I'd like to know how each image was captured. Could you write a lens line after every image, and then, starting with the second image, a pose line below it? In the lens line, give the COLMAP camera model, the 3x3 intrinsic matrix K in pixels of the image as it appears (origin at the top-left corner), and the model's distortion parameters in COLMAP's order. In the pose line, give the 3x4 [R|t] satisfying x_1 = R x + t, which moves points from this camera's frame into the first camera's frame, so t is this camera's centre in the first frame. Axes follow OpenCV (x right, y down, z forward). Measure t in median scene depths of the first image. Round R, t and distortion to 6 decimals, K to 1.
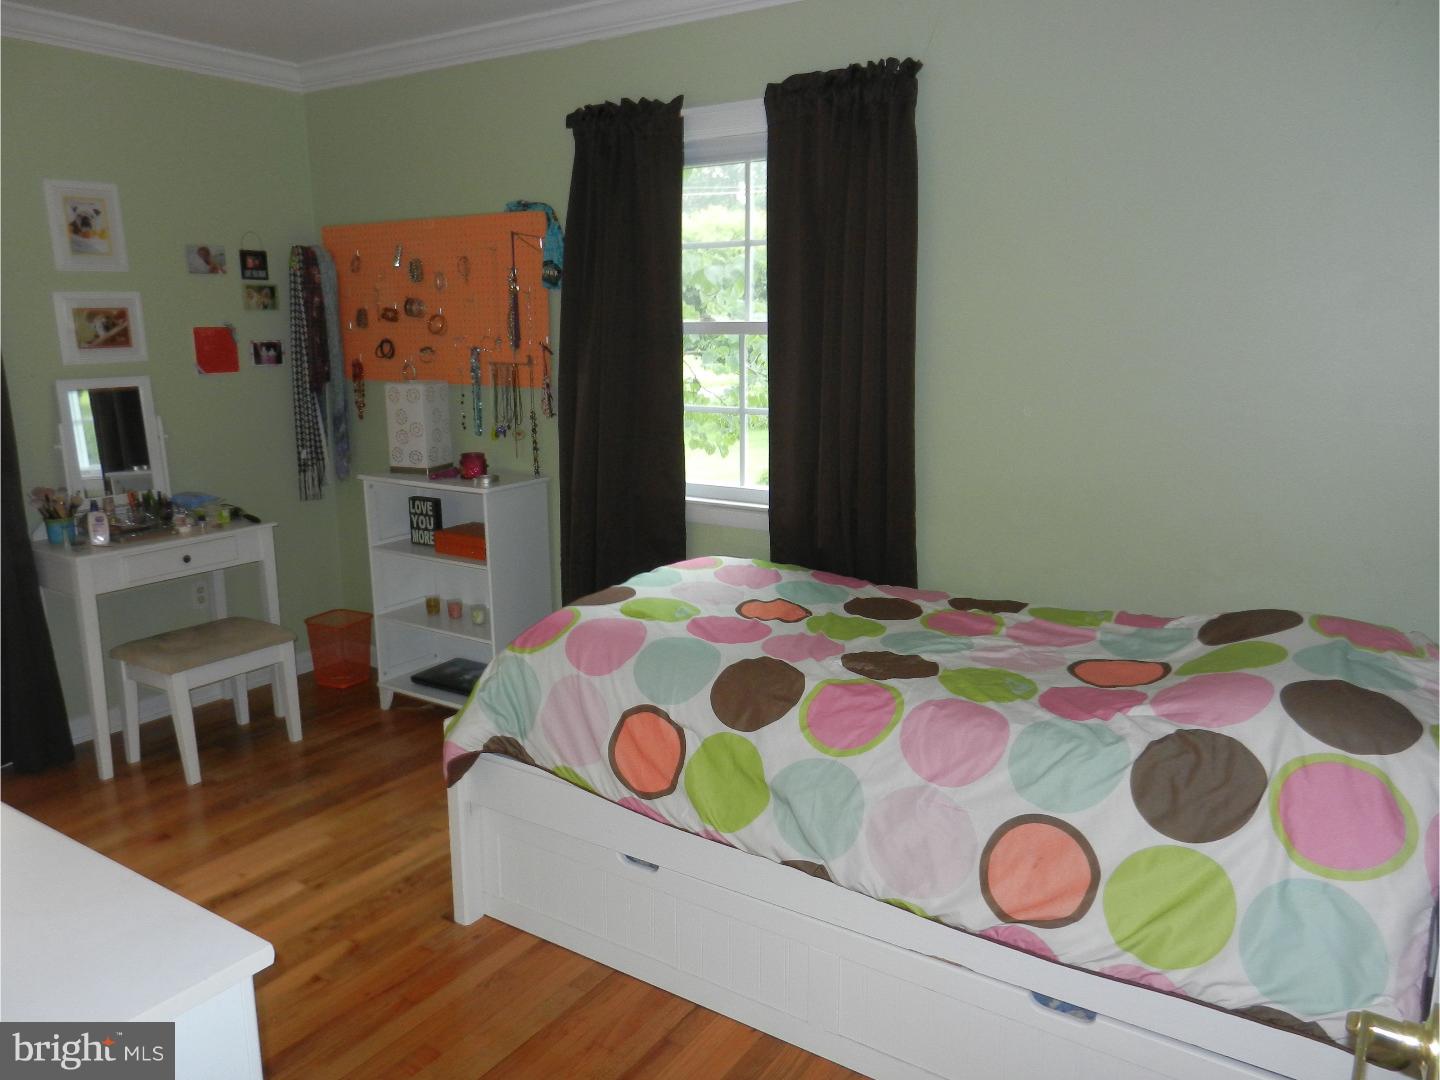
lens RADIAL K [[1063.2, 0, 728.7], [0, 1063.2, 540.3], [0, 0, 1]] dist [-0.008269, 0.016691]
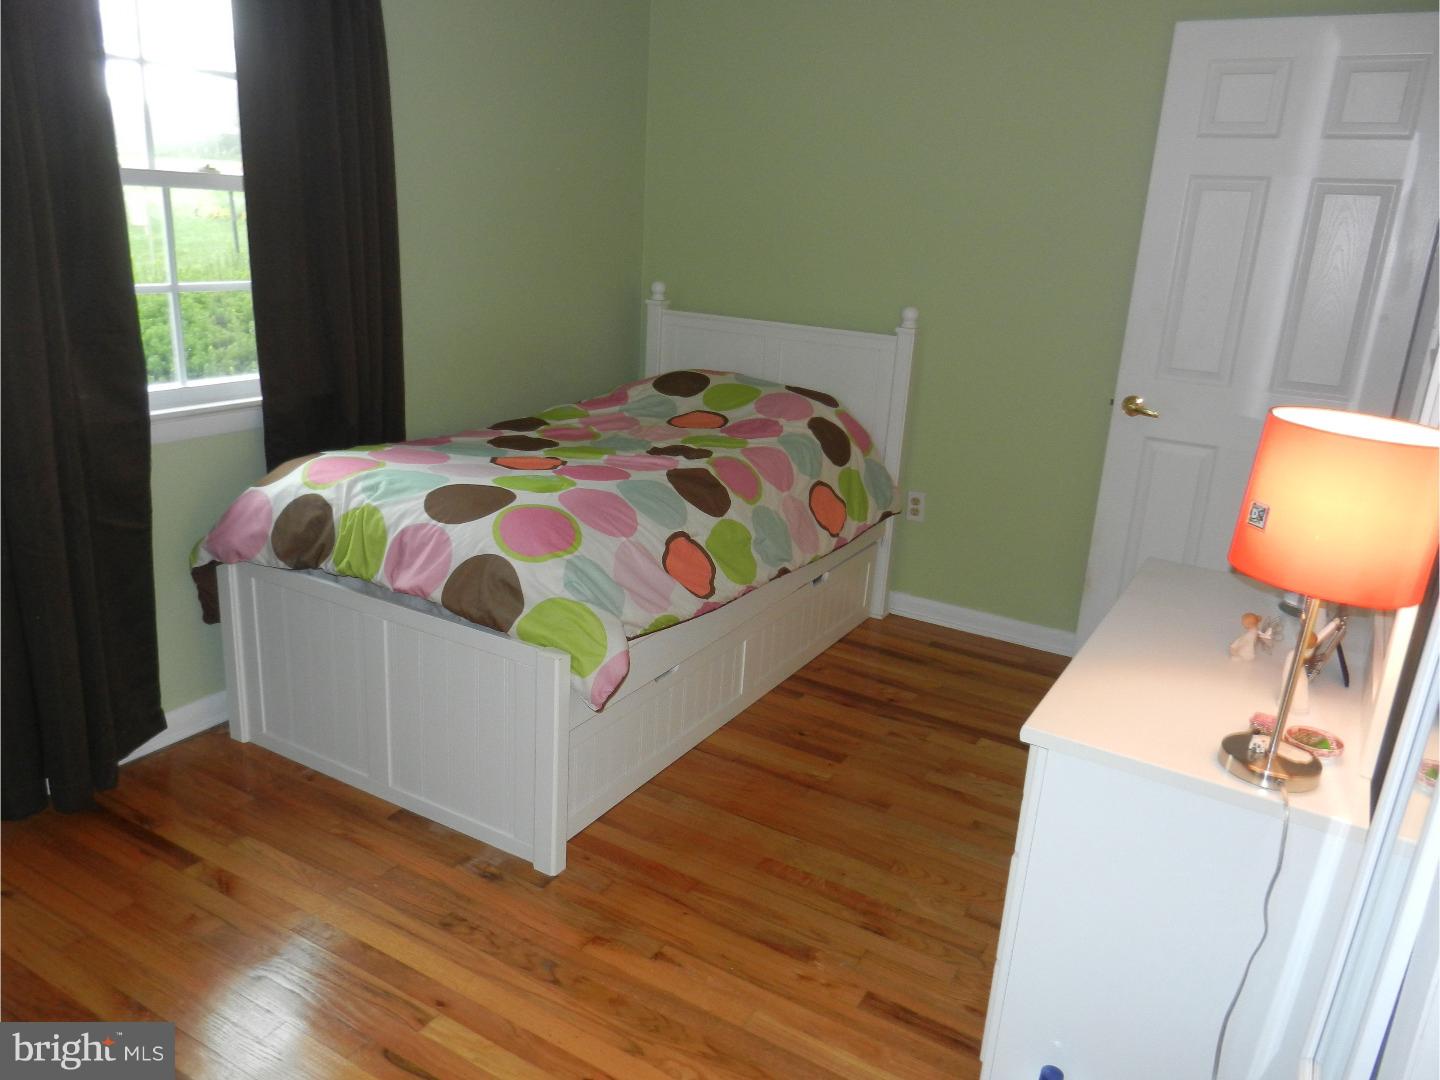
lens RADIAL K [[1063.2, 0, 729.0], [0, 1063.2, 546.9], [0, 0, 1]] dist [-0.008269, 0.016691]
pose [[-0.056159, -0.277861, 0.958978, -1.093629], [0.146475, 0.947809, 0.283203, -0.140000], [-0.987619, 0.156371, -0.012529, 0.862841]]
